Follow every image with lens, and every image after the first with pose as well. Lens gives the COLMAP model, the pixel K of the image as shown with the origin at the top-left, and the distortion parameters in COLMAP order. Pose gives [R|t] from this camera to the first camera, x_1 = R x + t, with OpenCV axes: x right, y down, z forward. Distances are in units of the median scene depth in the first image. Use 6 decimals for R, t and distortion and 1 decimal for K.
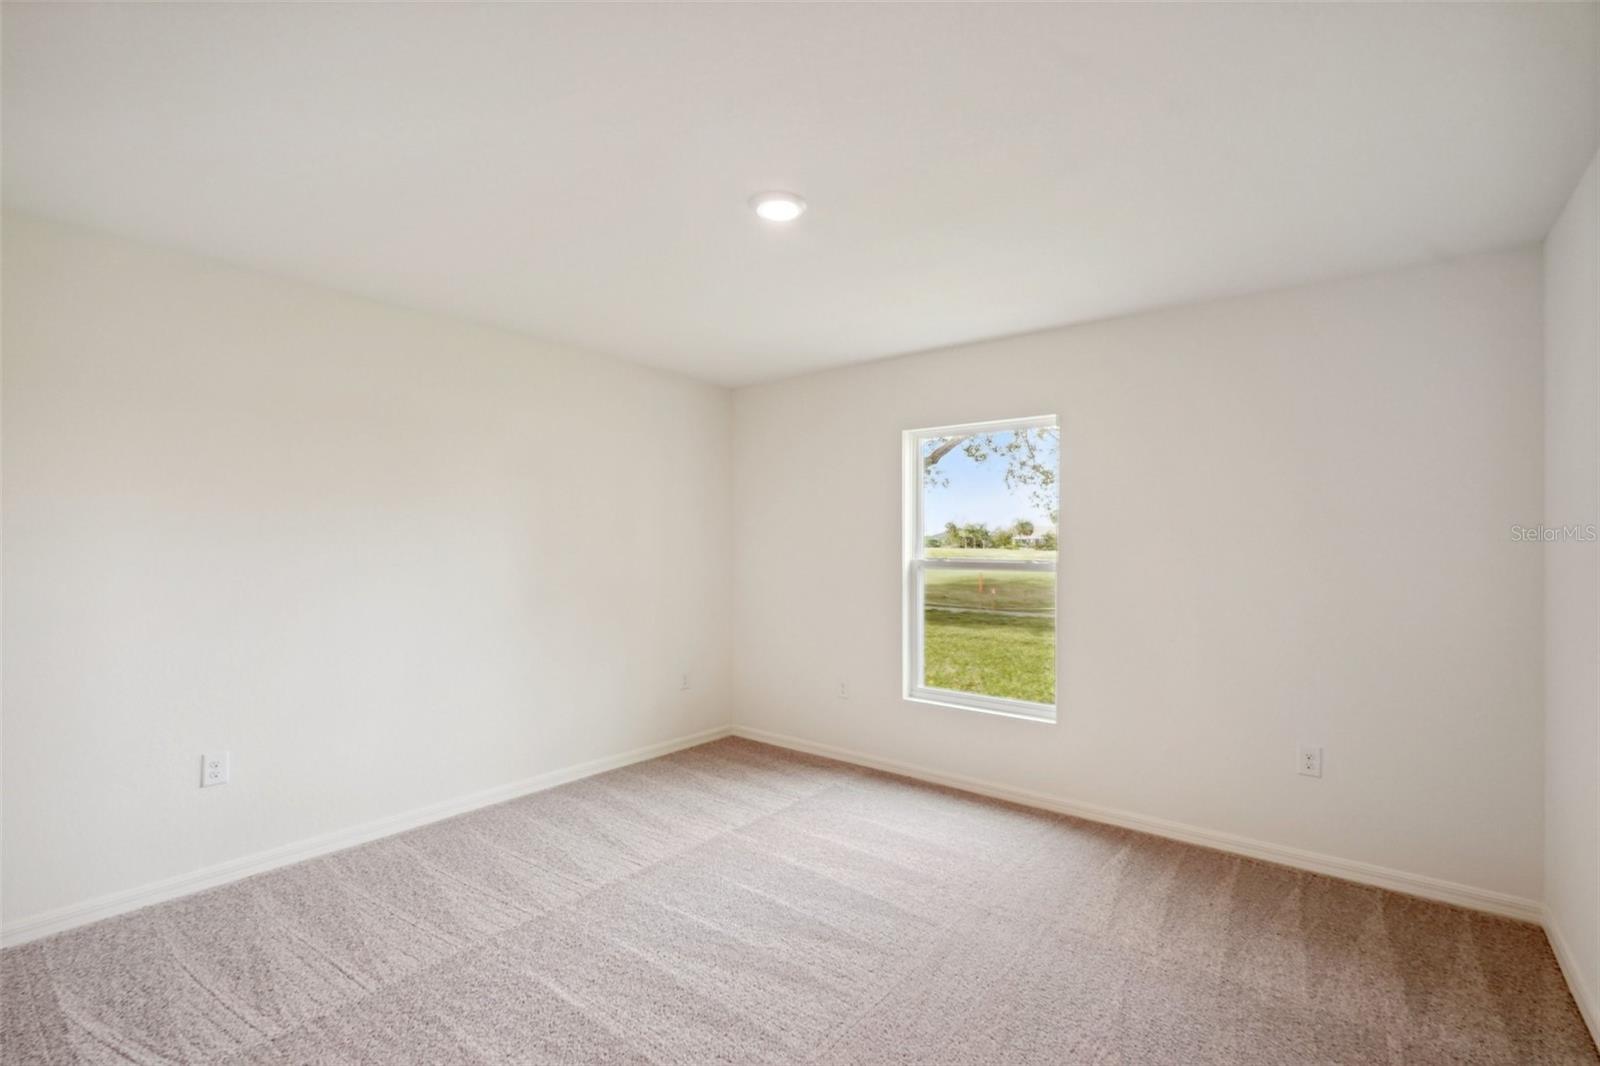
lens RADIAL K [[718.5, 0, 800.0], [0, 718.5, 533.0], [0, 0, 1]] dist [0.006428, 0.000386]
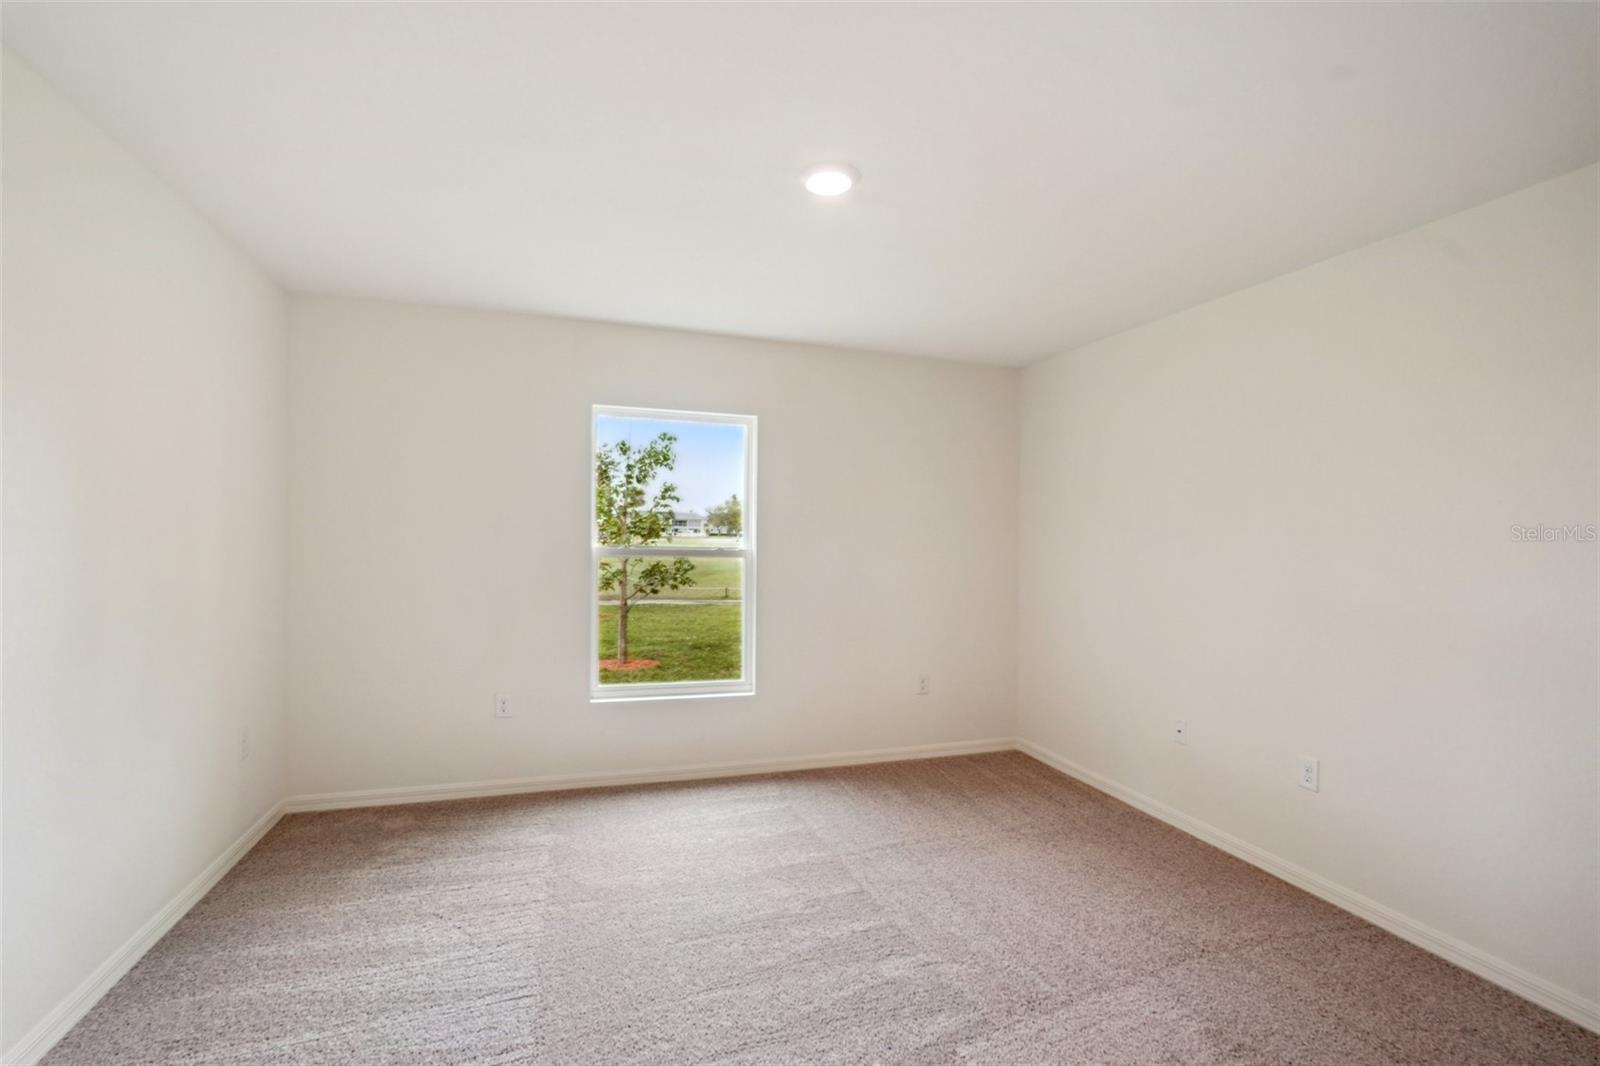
lens RADIAL K [[718.5, 0, 800.0], [0, 718.5, 533.0], [0, 0, 1]] dist [0.006428, 0.000386]
pose [[0.551381, 0.009300, 0.834202, -0.522041], [-0.027230, 0.999606, 0.006853, 0.005608], [-0.833809, -0.026494, 0.551417, 0.328501]]
